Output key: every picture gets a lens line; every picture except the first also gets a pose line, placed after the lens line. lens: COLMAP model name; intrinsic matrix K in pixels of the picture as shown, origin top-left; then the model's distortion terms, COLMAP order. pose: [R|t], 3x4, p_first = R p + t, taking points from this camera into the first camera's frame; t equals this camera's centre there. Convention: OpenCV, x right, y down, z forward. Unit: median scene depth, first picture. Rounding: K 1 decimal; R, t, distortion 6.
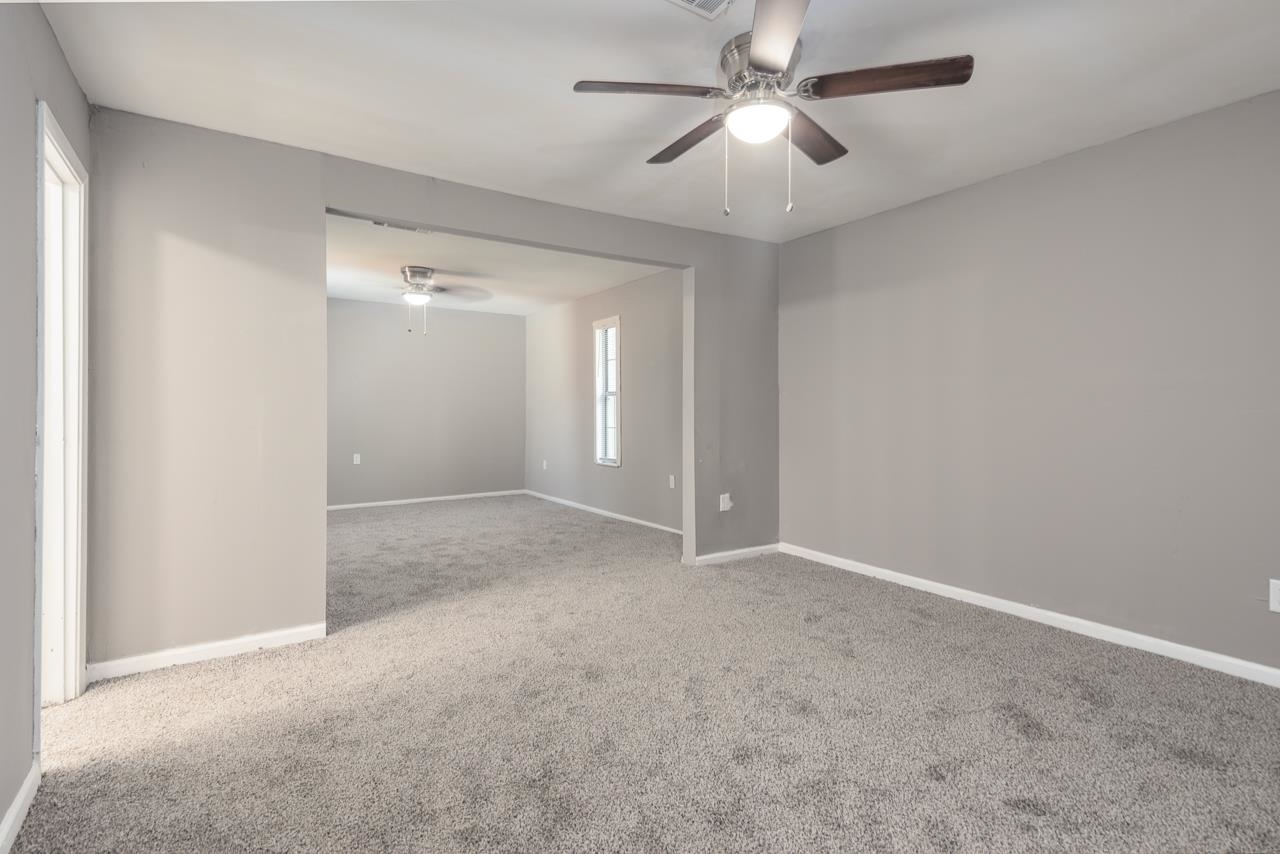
lens RADIAL K [[621.6, 0, 632.1], [0, 621.6, 402.5], [0, 0, 1]] dist [0.004489, -0.000174]
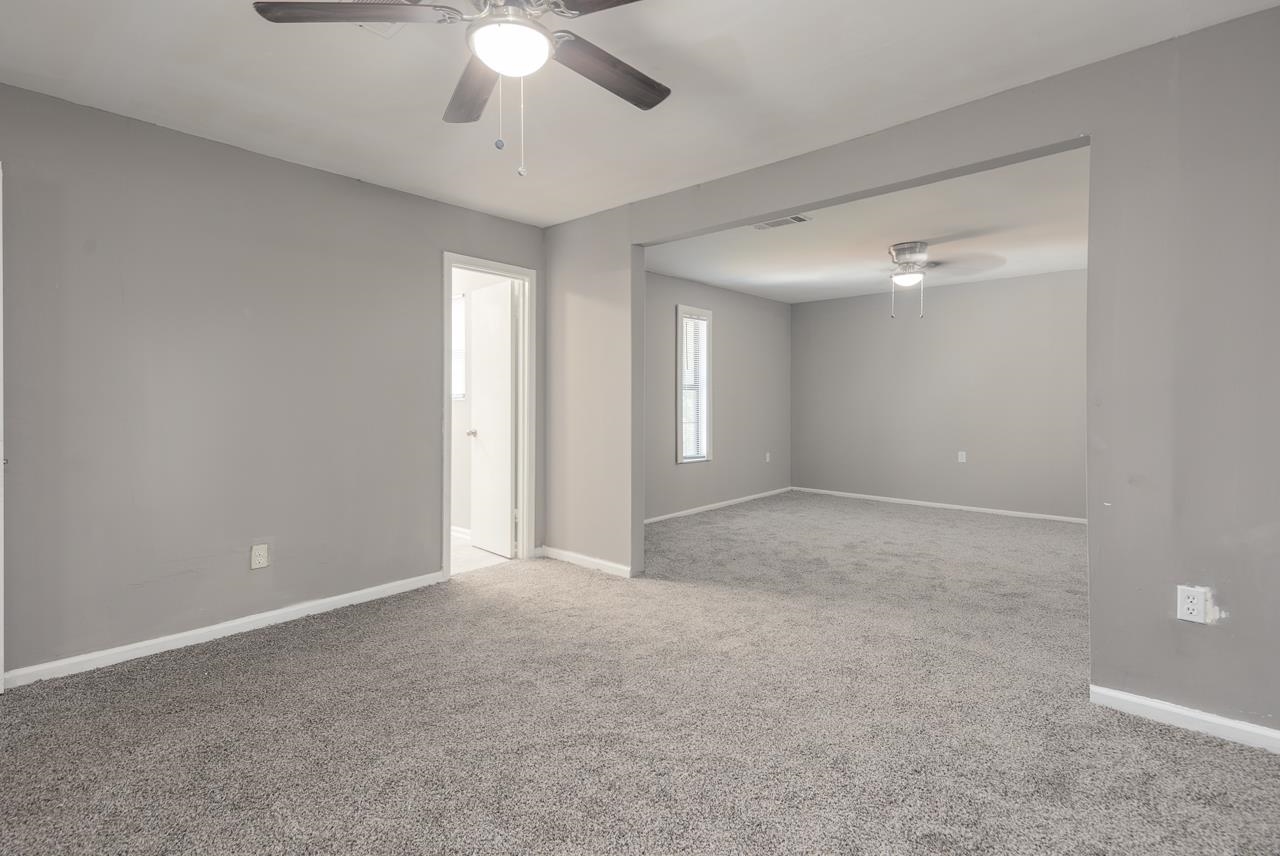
lens RADIAL K [[621.6, 0, 632.1], [0, 621.6, 403.5], [0, 0, 1]] dist [0.004489, -0.000174]
pose [[0.238388, 0.007915, -0.971138, 0.373957], [0.005372, 0.999941, 0.009469, 0.001484], [0.971155, -0.007474, 0.238331, 0.350627]]
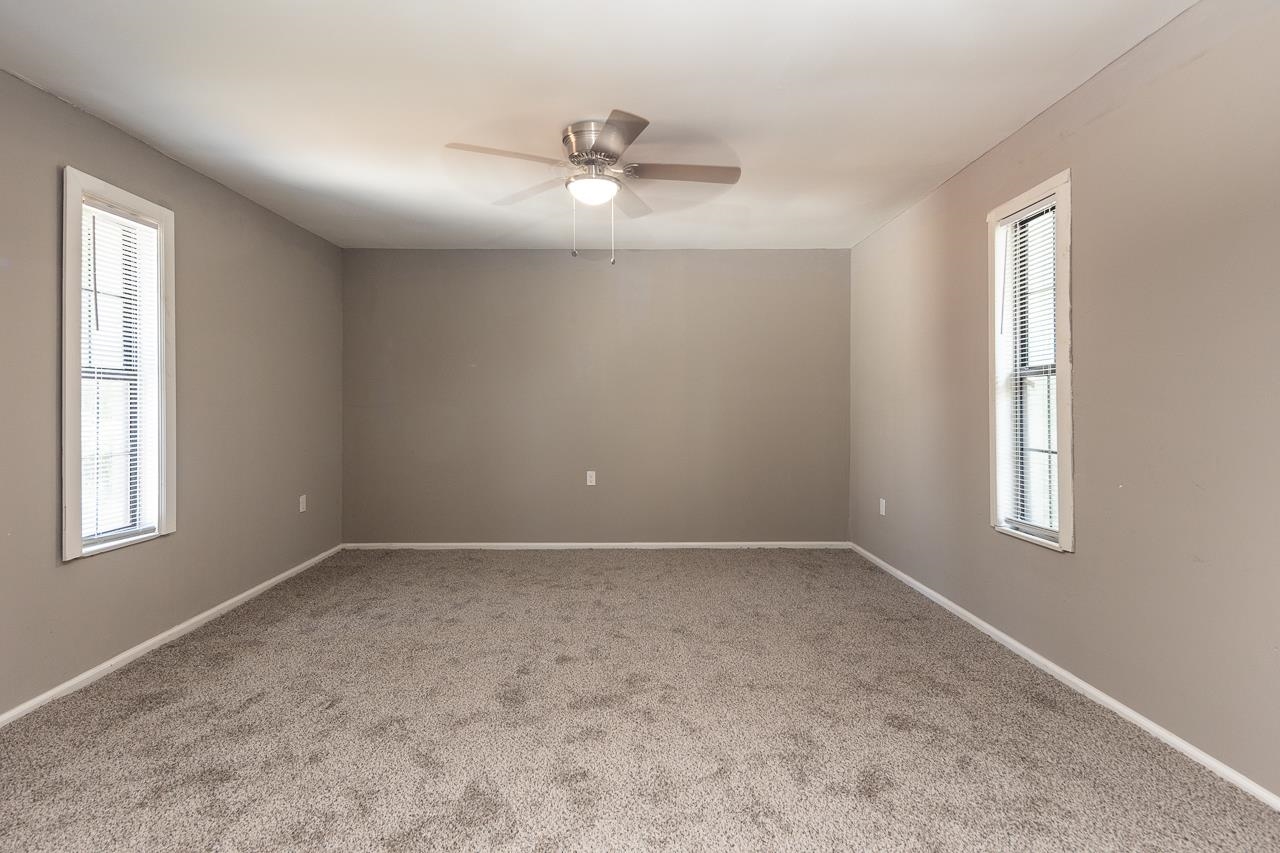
lens RADIAL K [[591.9, 0, 637.1], [0, 591.9, 402.9], [0, 0, 1]] dist [0.001487, 0.000358]
pose [[0.841253, -0.001365, -0.540641, -0.047148], [0.004135, 0.999984, 0.003909, 0.005338], [0.540626, -0.005525, 0.841245, 0.532942]]
